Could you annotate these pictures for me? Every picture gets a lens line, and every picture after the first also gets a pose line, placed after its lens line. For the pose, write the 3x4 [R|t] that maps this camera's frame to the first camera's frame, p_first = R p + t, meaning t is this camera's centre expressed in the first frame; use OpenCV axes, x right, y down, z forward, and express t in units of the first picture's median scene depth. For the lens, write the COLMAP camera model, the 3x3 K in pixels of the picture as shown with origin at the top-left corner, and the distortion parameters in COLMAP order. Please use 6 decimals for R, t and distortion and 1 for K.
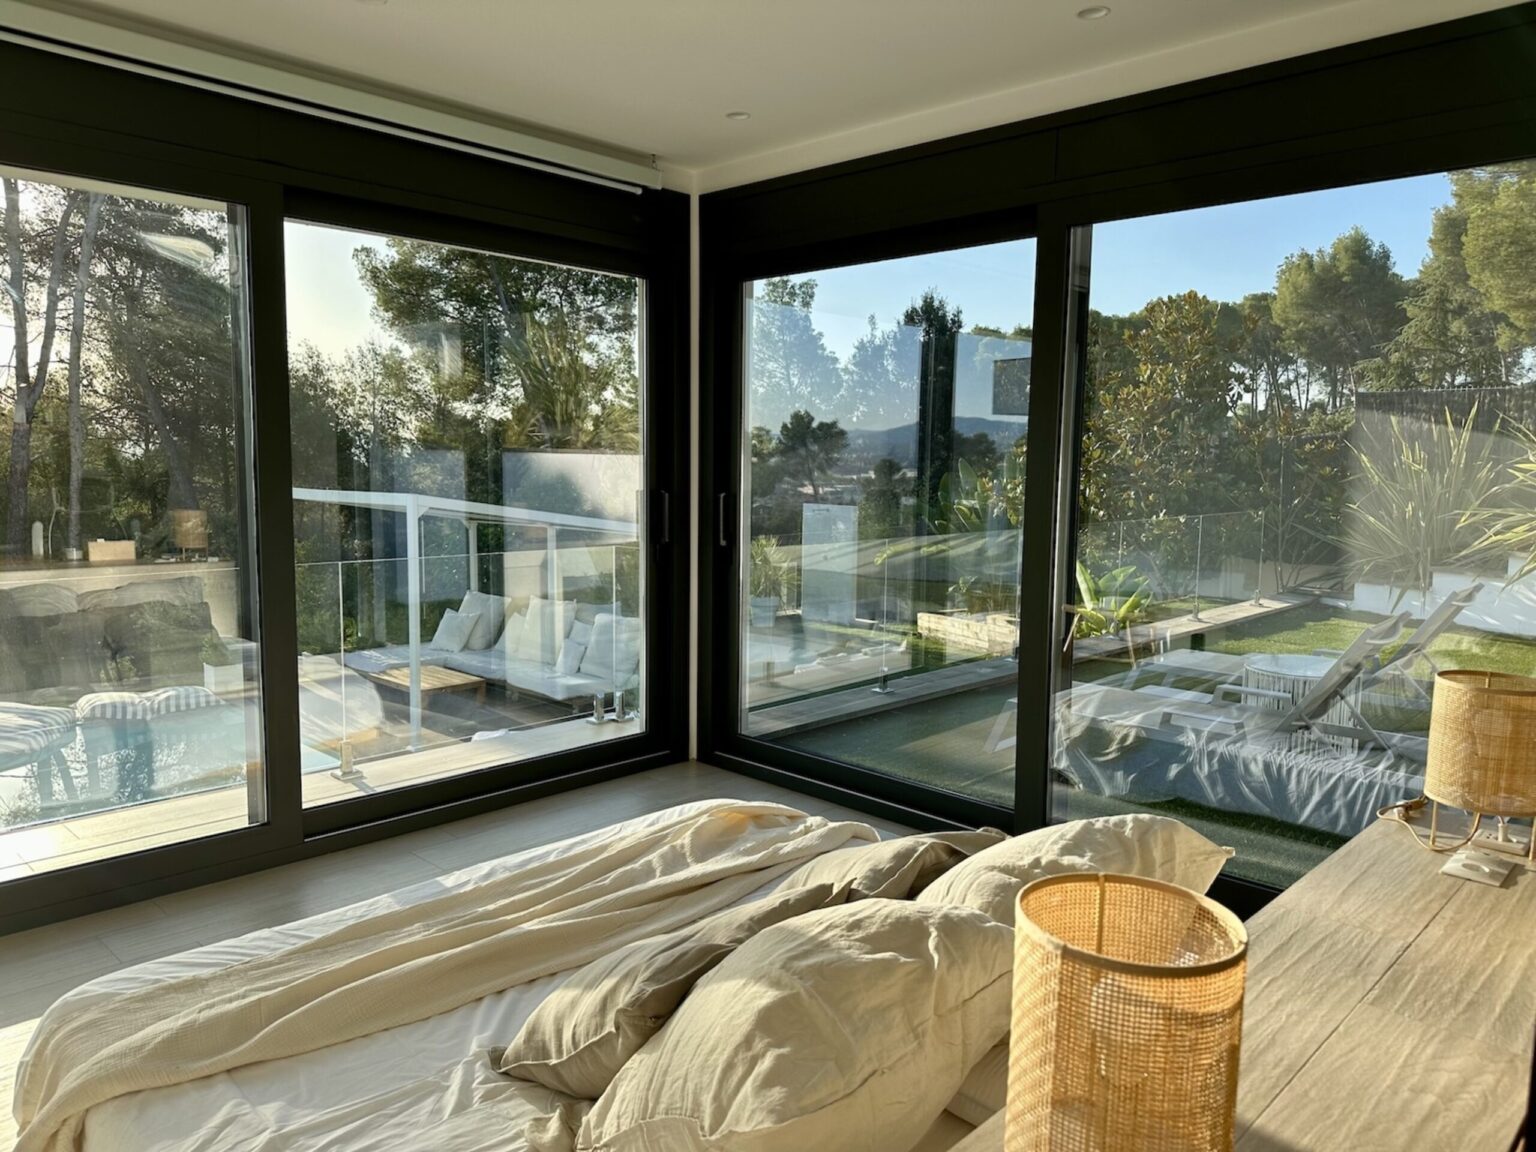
lens RADIAL K [[1072.9, 0, 776.1], [0, 1072.9, 578.8], [0, 0, 1]] dist [0.077393, -0.124248]
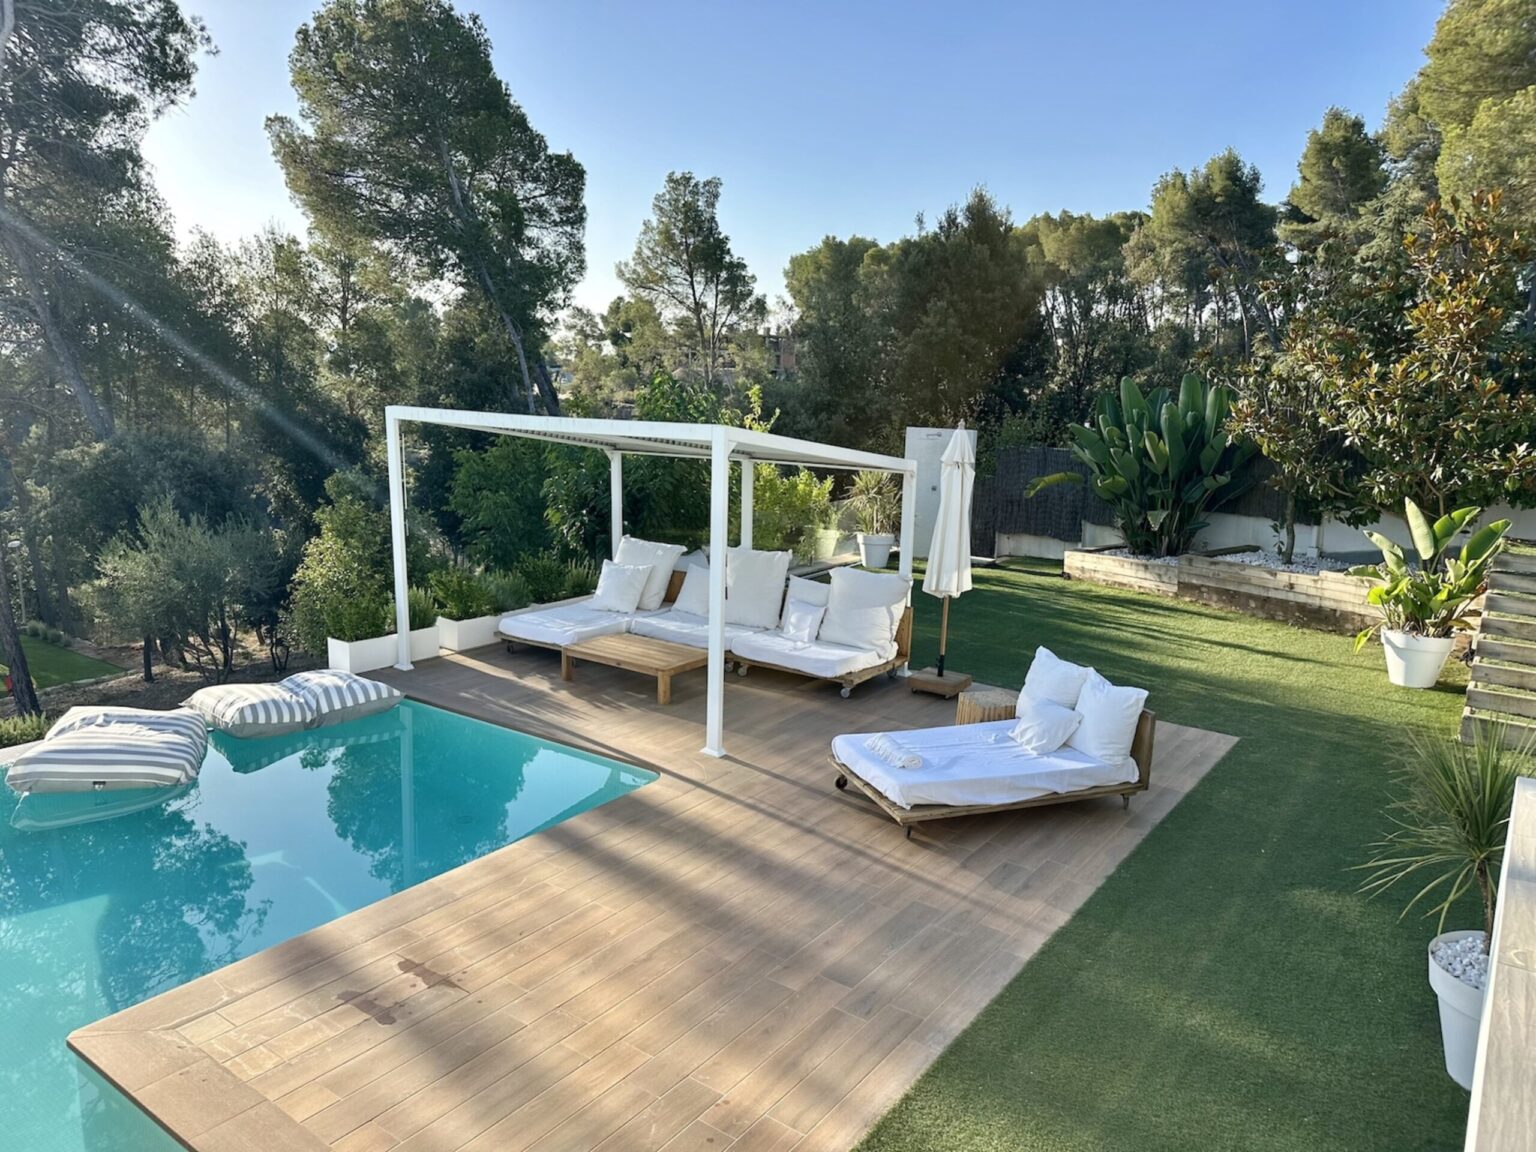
lens RADIAL K [[1063.8, 0, 771.7], [0, 1063.8, 594.6], [0, 0, 1]] dist [0.055244, -0.095097]
pose [[0.989547, -0.017142, 0.143185, -0.095066], [0.003400, 0.995407, 0.095676, -0.007162], [-0.144167, -0.094189, 0.985061, 0.060227]]
